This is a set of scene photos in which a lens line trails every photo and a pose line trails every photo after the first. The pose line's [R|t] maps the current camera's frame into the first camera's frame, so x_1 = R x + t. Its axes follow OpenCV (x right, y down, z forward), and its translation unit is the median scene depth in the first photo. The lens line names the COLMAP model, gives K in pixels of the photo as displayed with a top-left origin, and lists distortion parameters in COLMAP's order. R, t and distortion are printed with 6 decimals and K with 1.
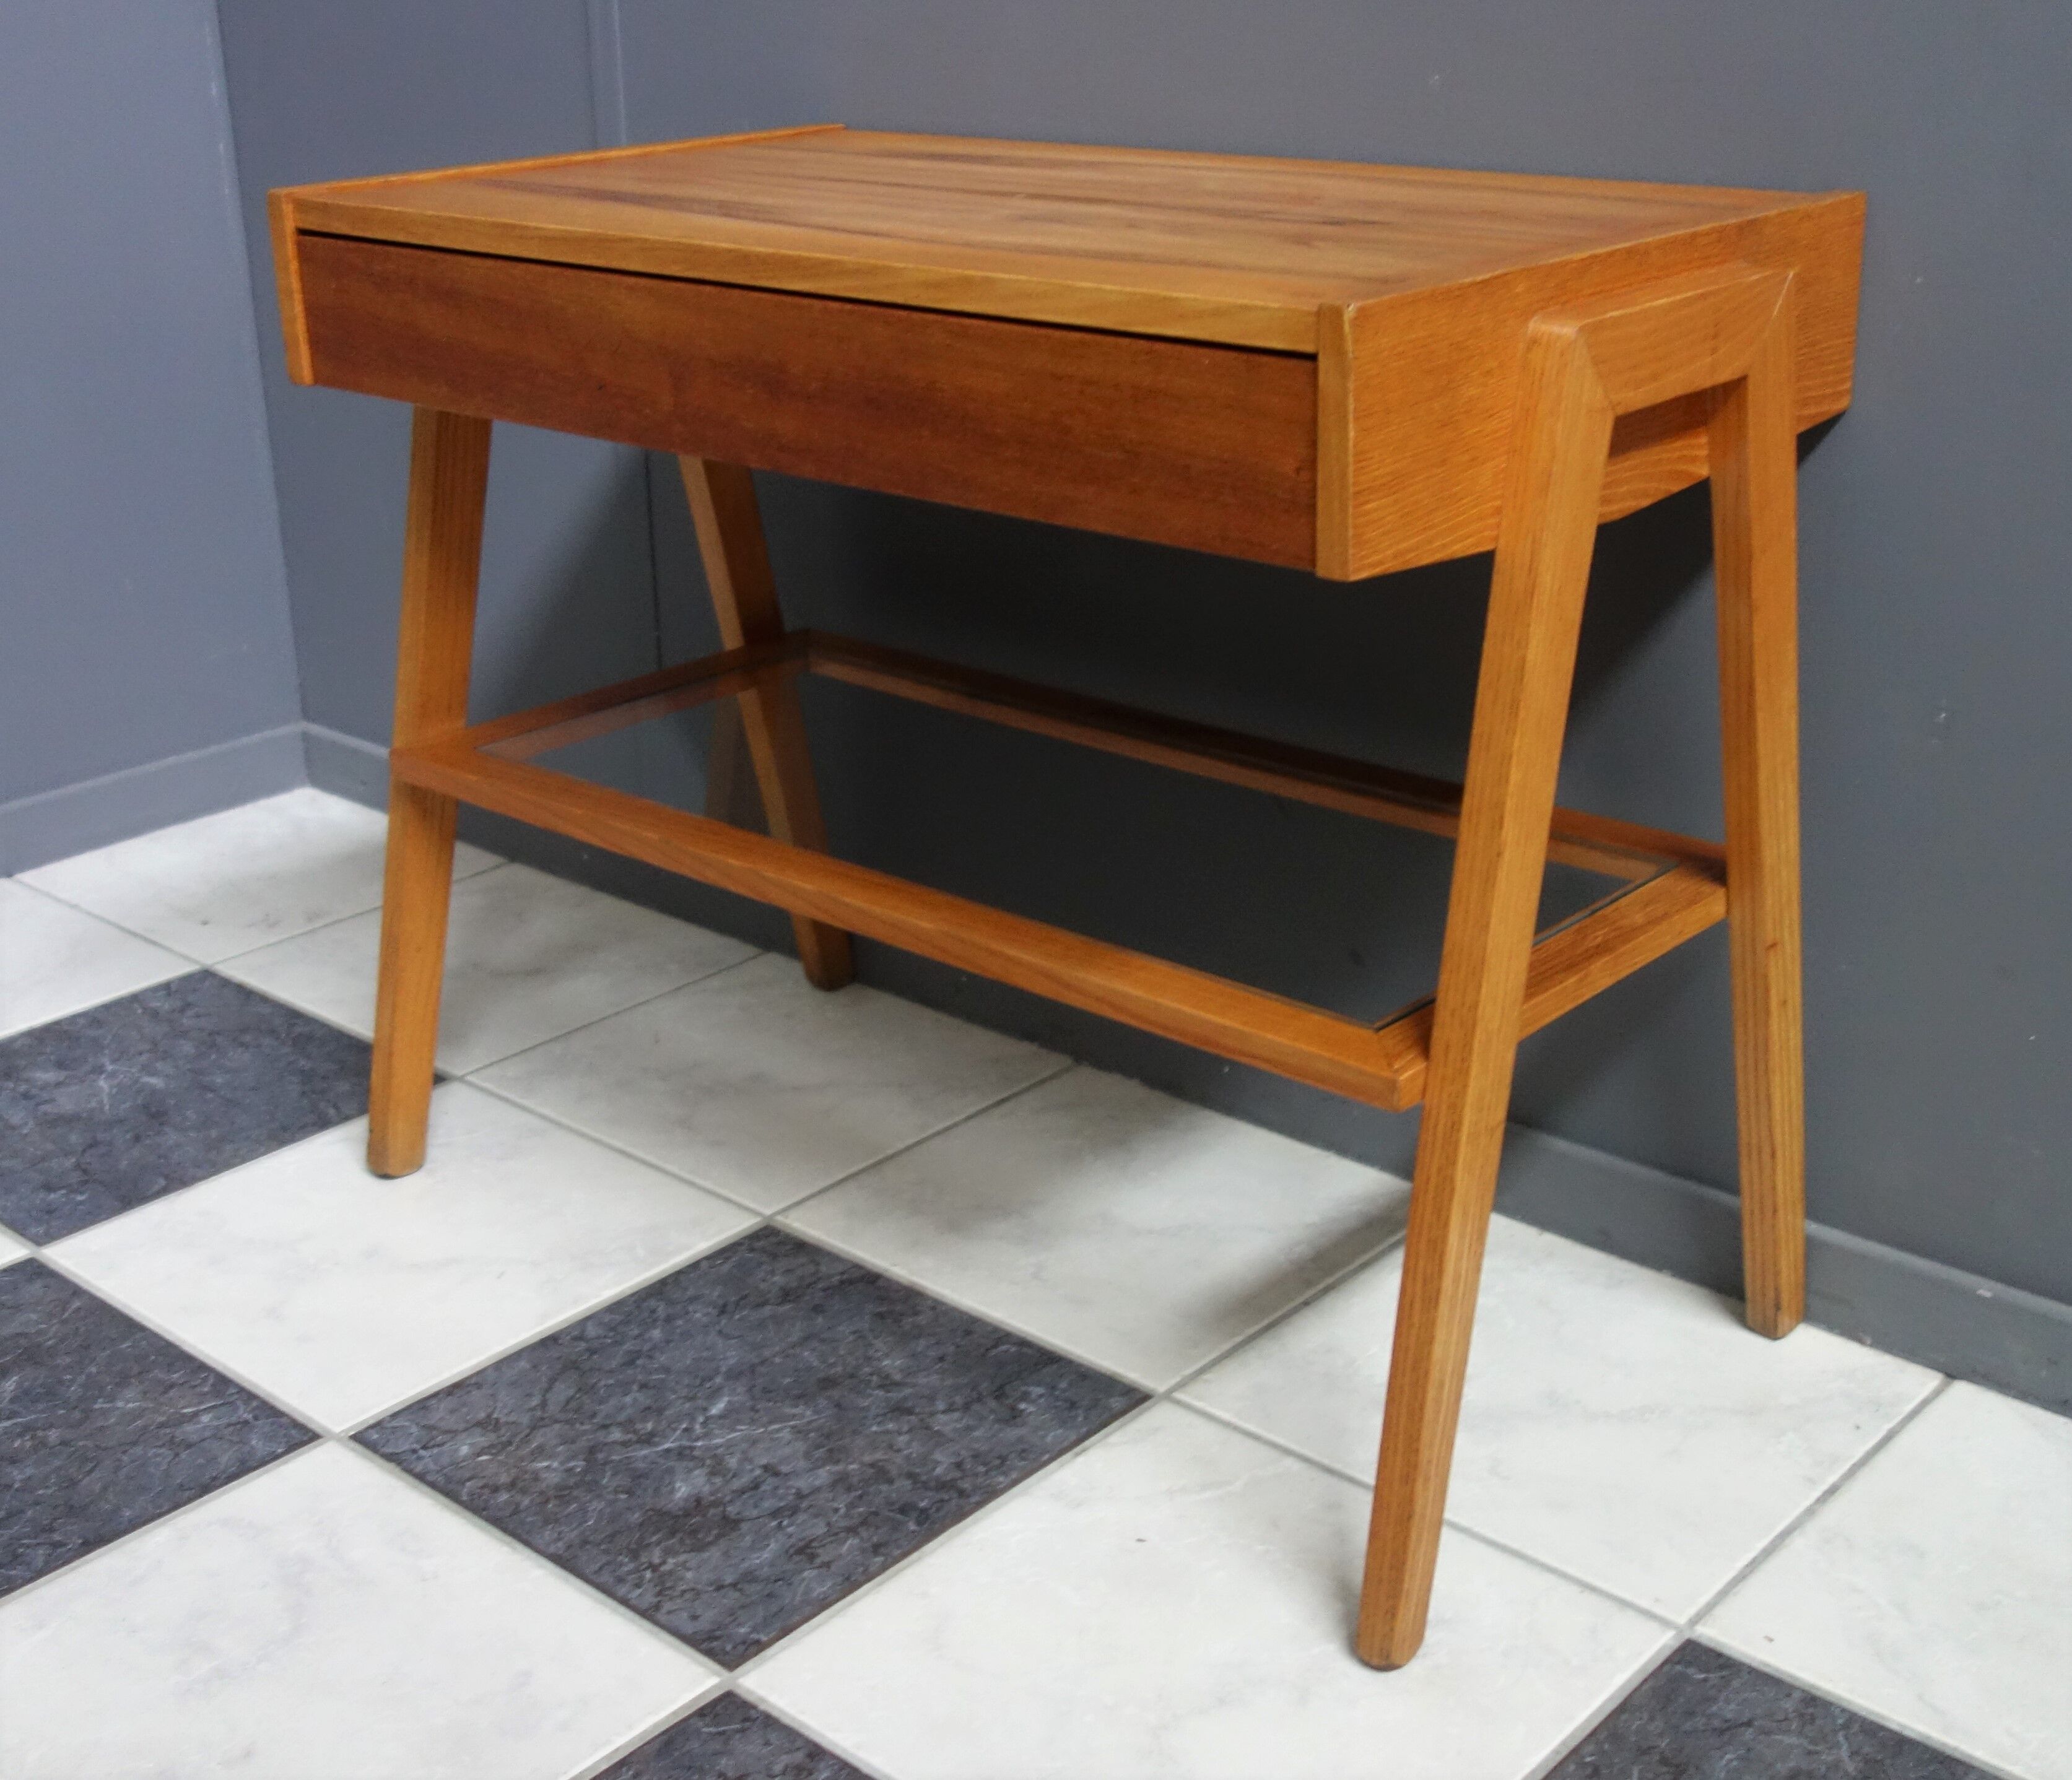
lens RADIAL K [[2650.9, 0, 1031.8], [0, 2650.9, 829.5], [0, 0, 1]] dist [-0.002564, -0.002937]
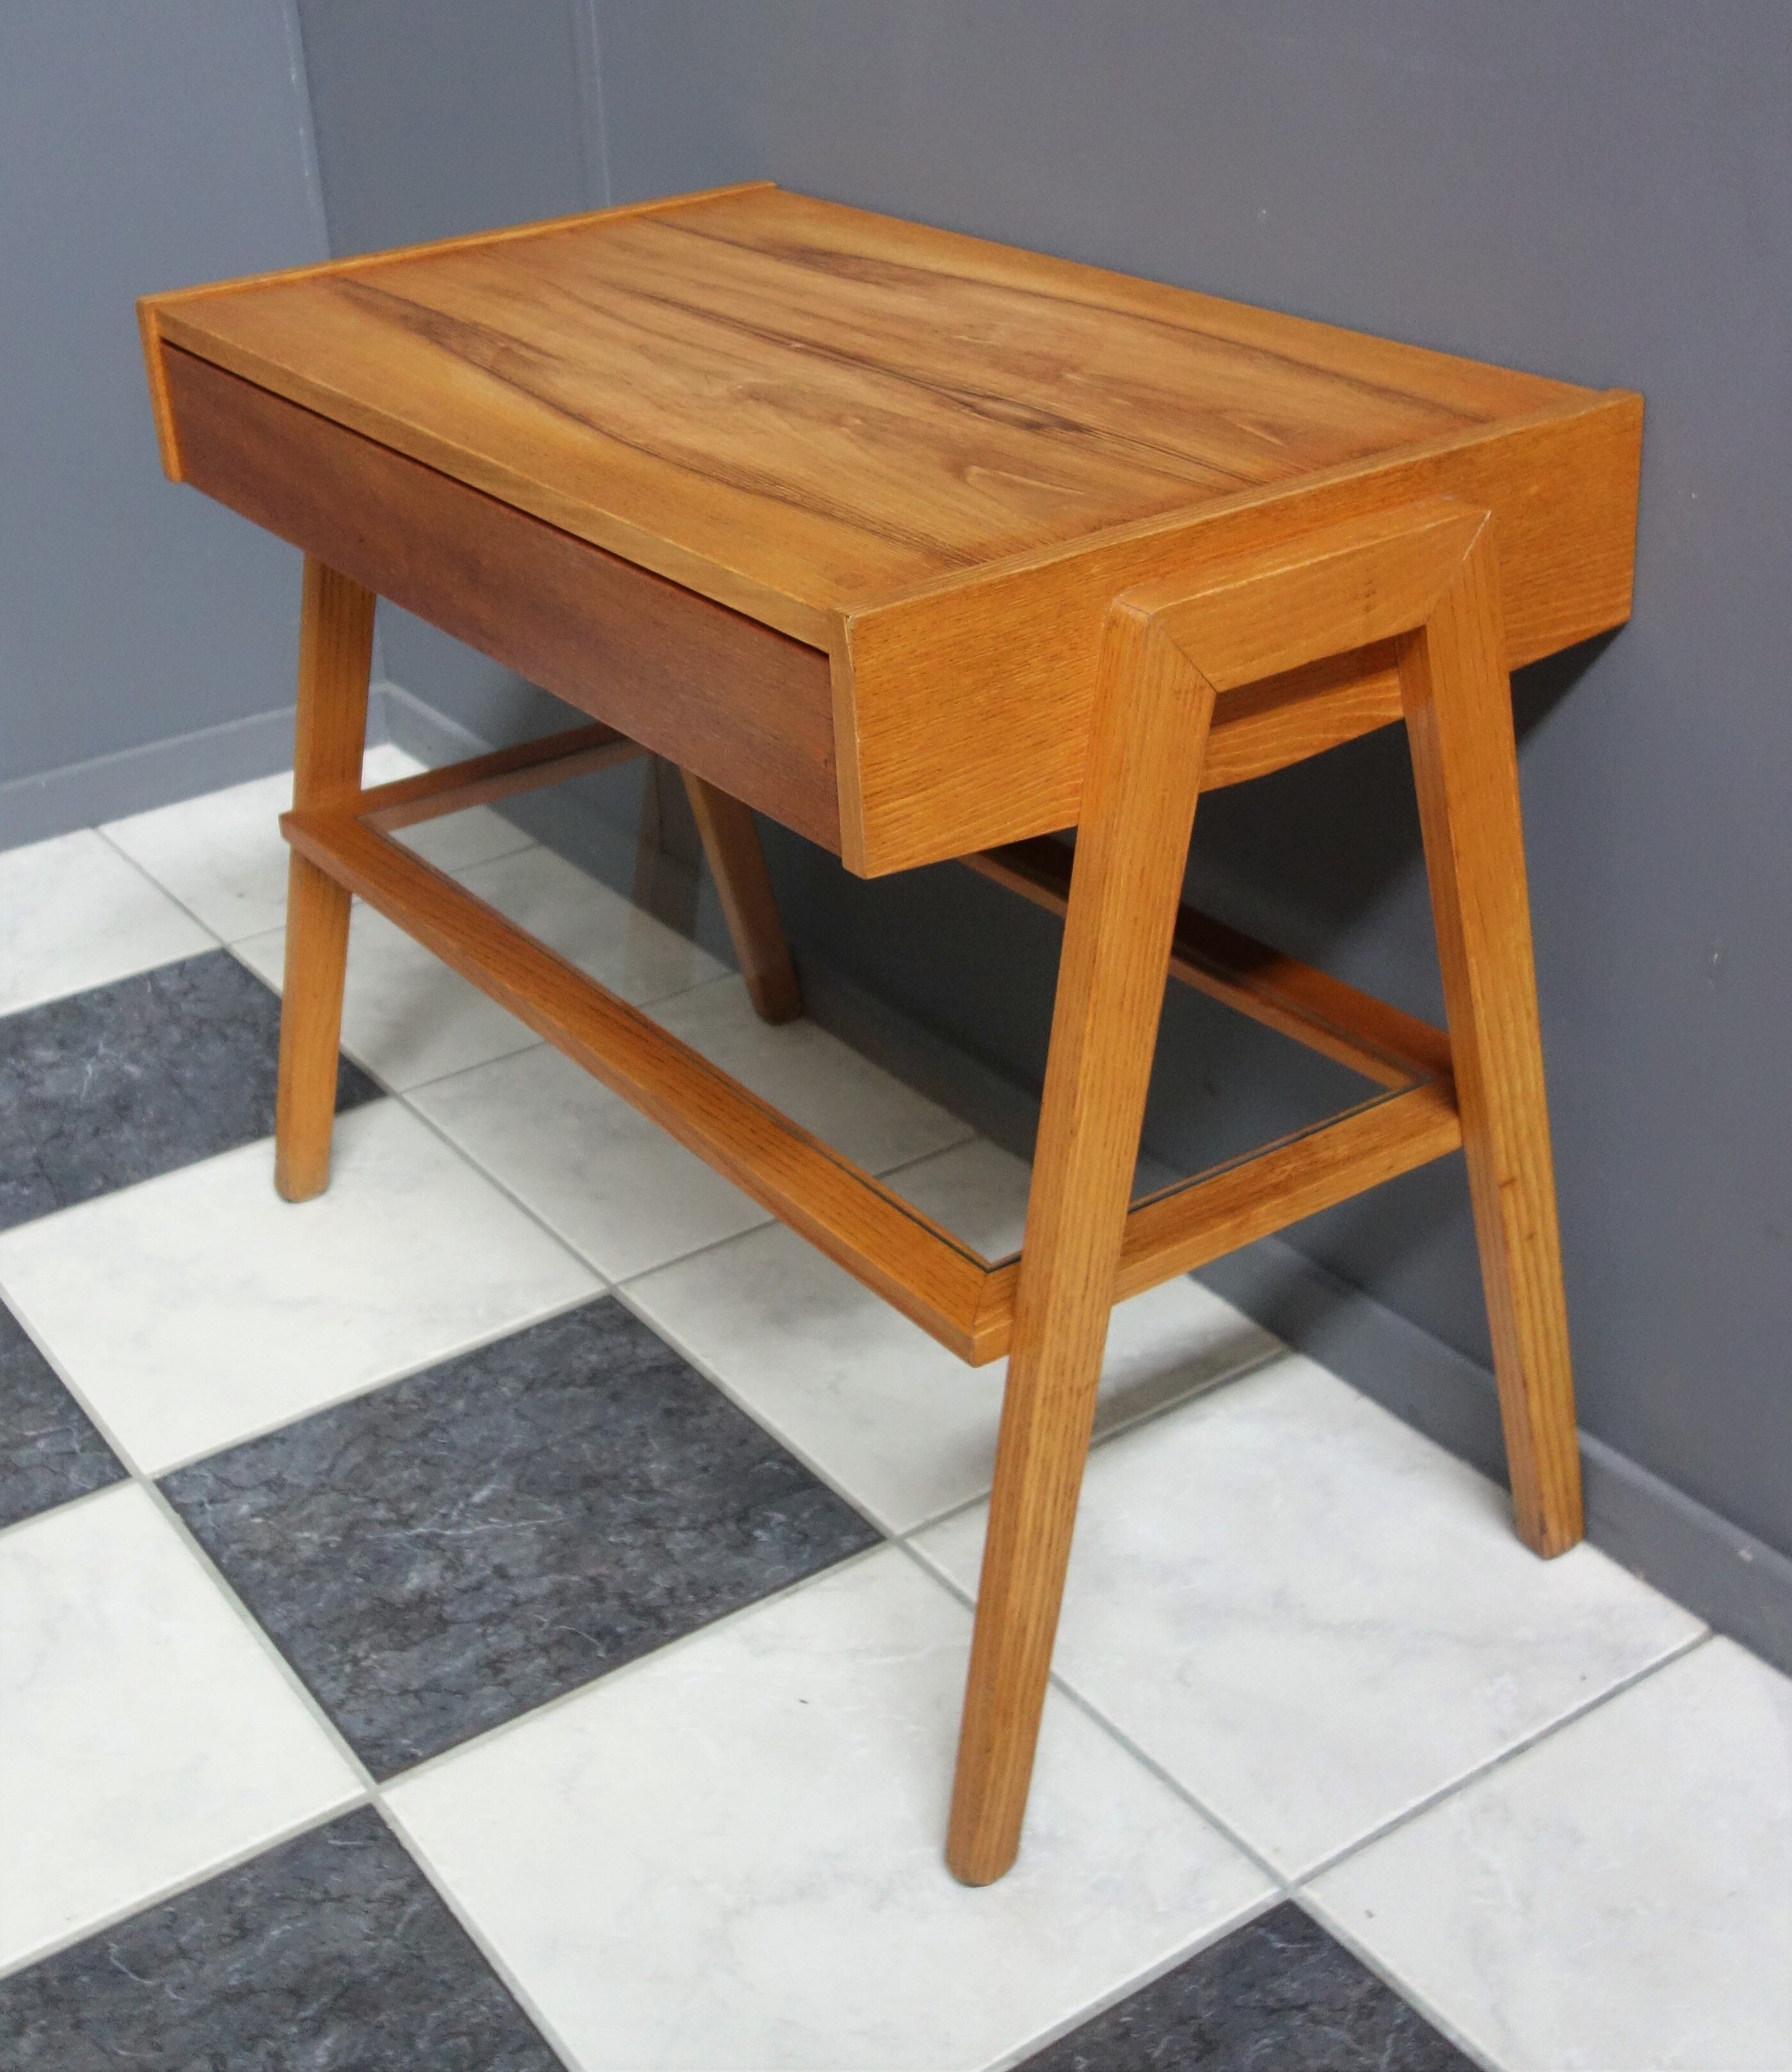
lens RADIAL K [[2738.2, 0, 827.2], [0, 2738.2, 862.4], [0, 0, 1]] dist [-0.006060, 0.005434]
pose [[0.968663, 0.074114, -0.237063, 0.260555], [-0.051305, 0.993564, 0.100984, -0.151758], [0.243022, -0.085657, 0.966231, 0.007882]]
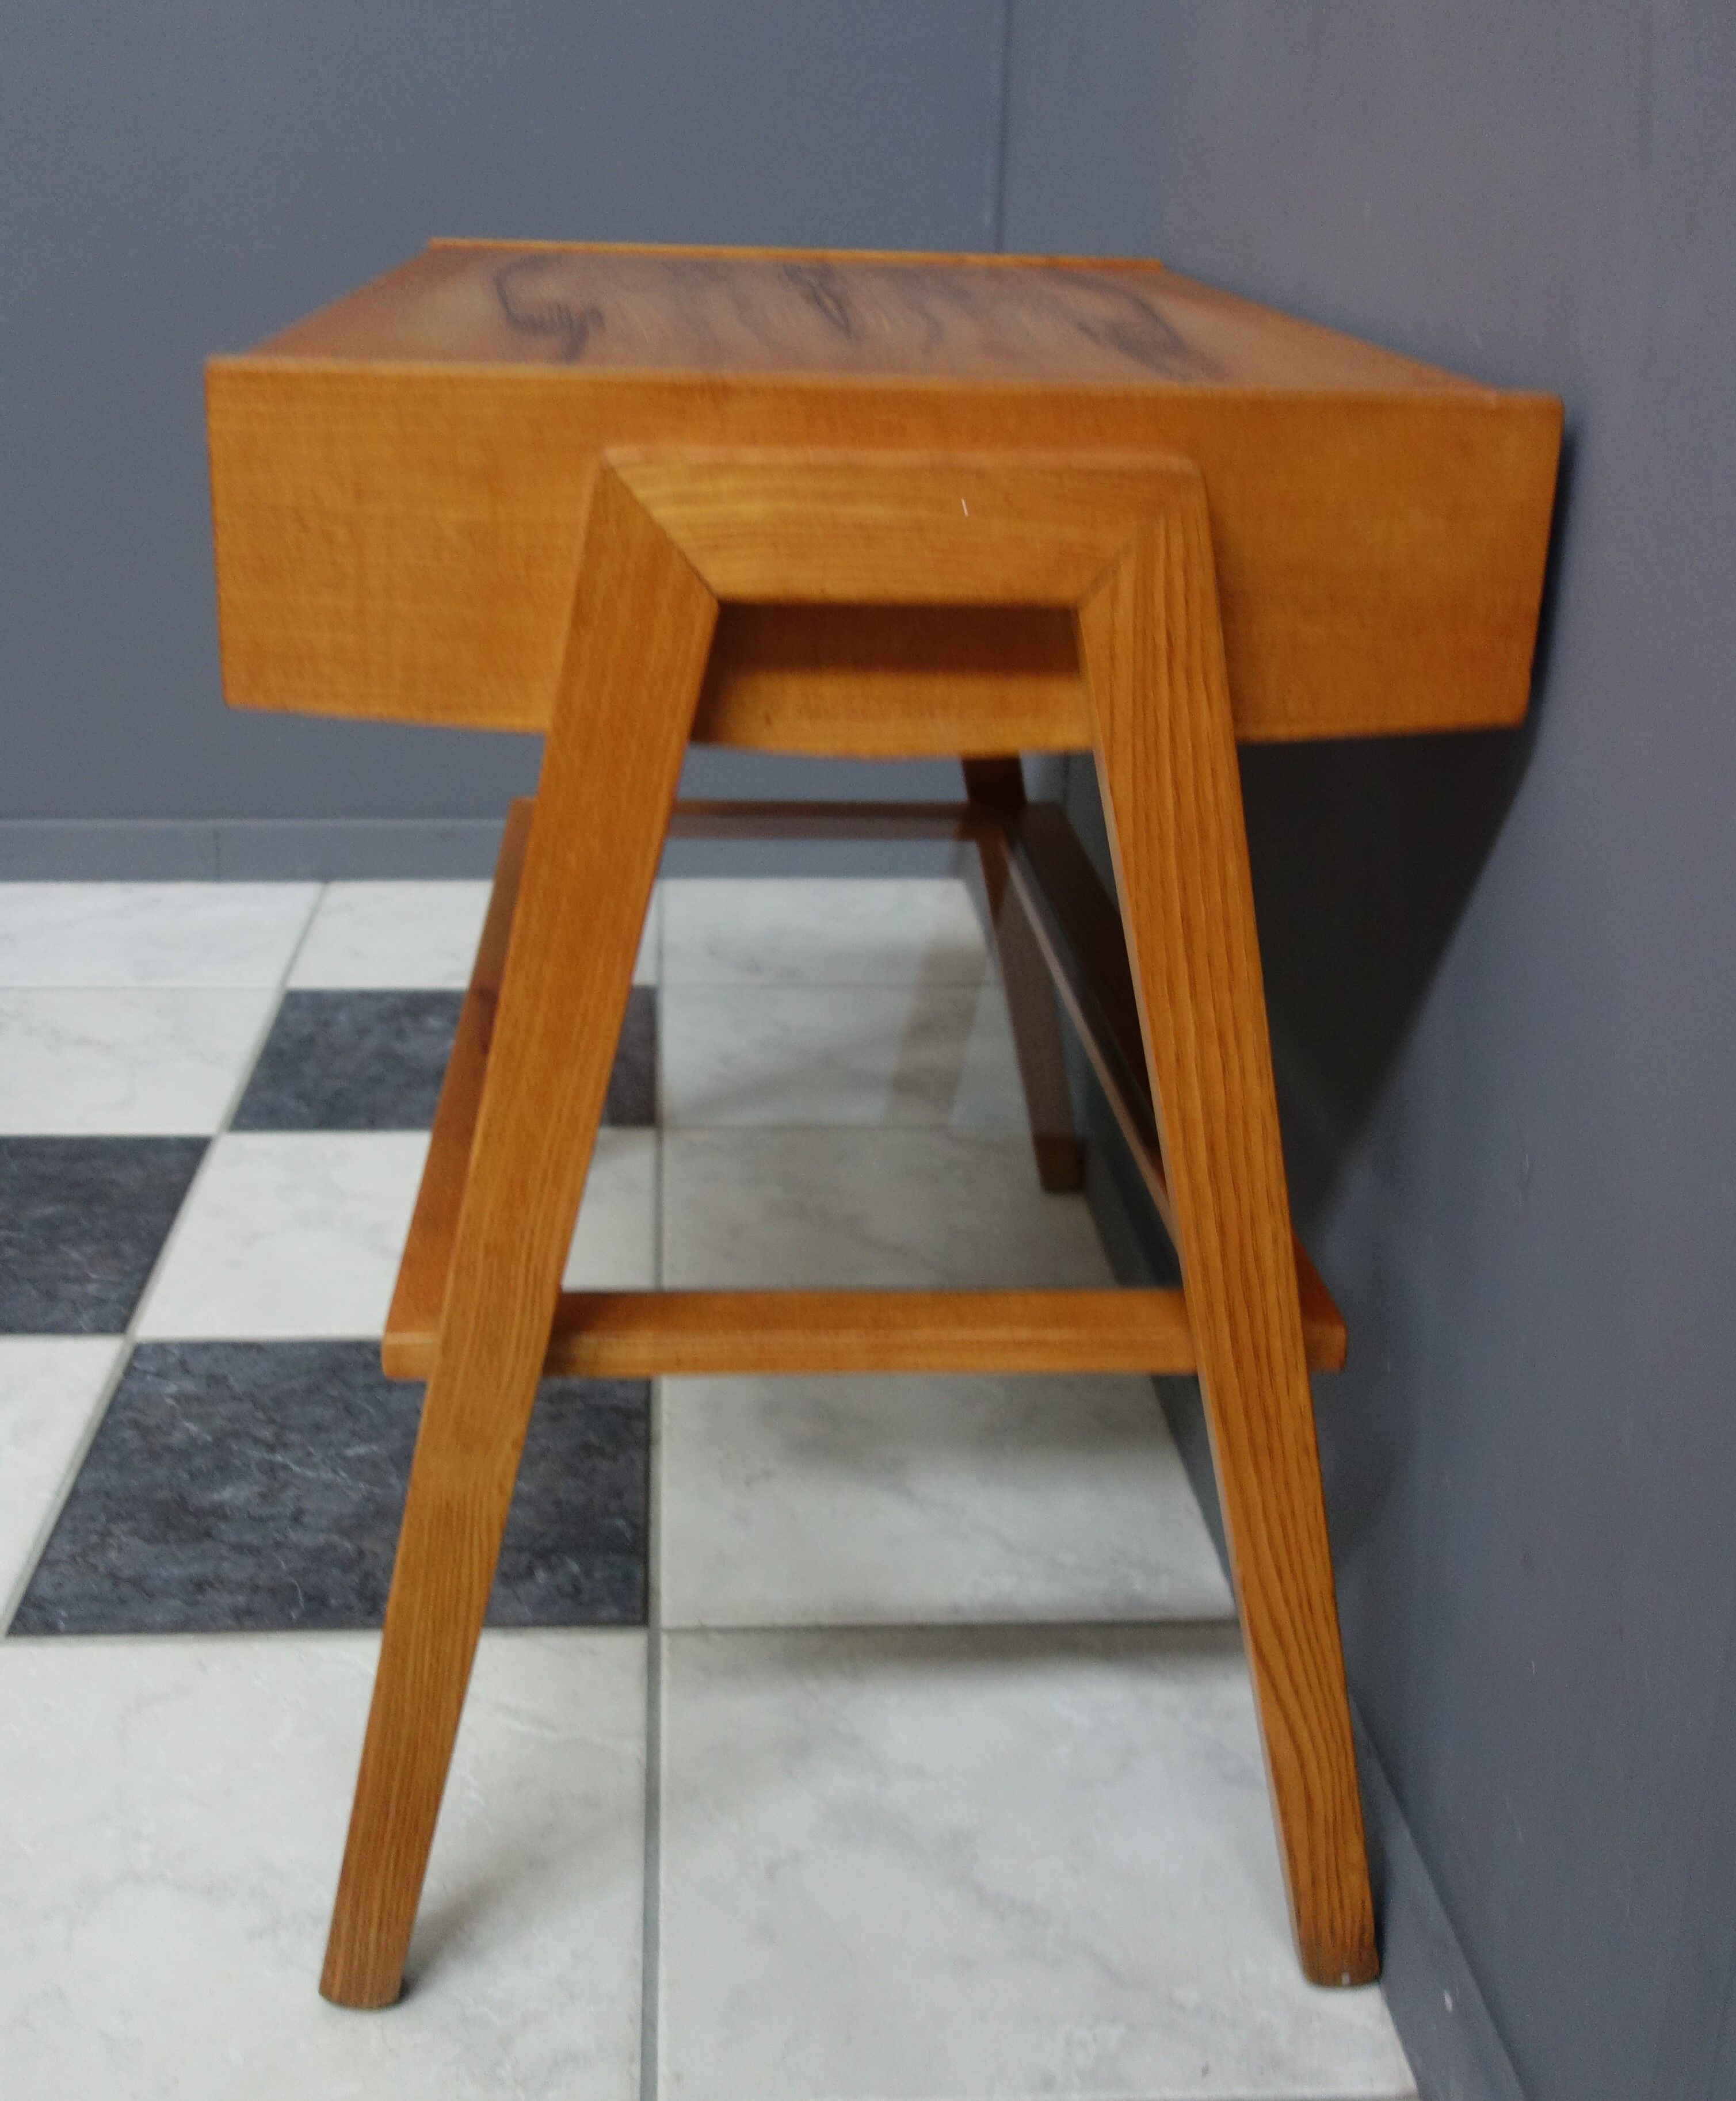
lens RADIAL K [[2468.0, 0, 870.2], [0, 2468.0, 990.0], [0, 0, 1]] dist [0.004116, -0.017065]
pose [[0.720931, 0.267638, -0.639240, 0.599466], [-0.276901, 0.956831, 0.088319, -0.091628], [0.635282, 0.113334, 0.763919, 0.394032]]
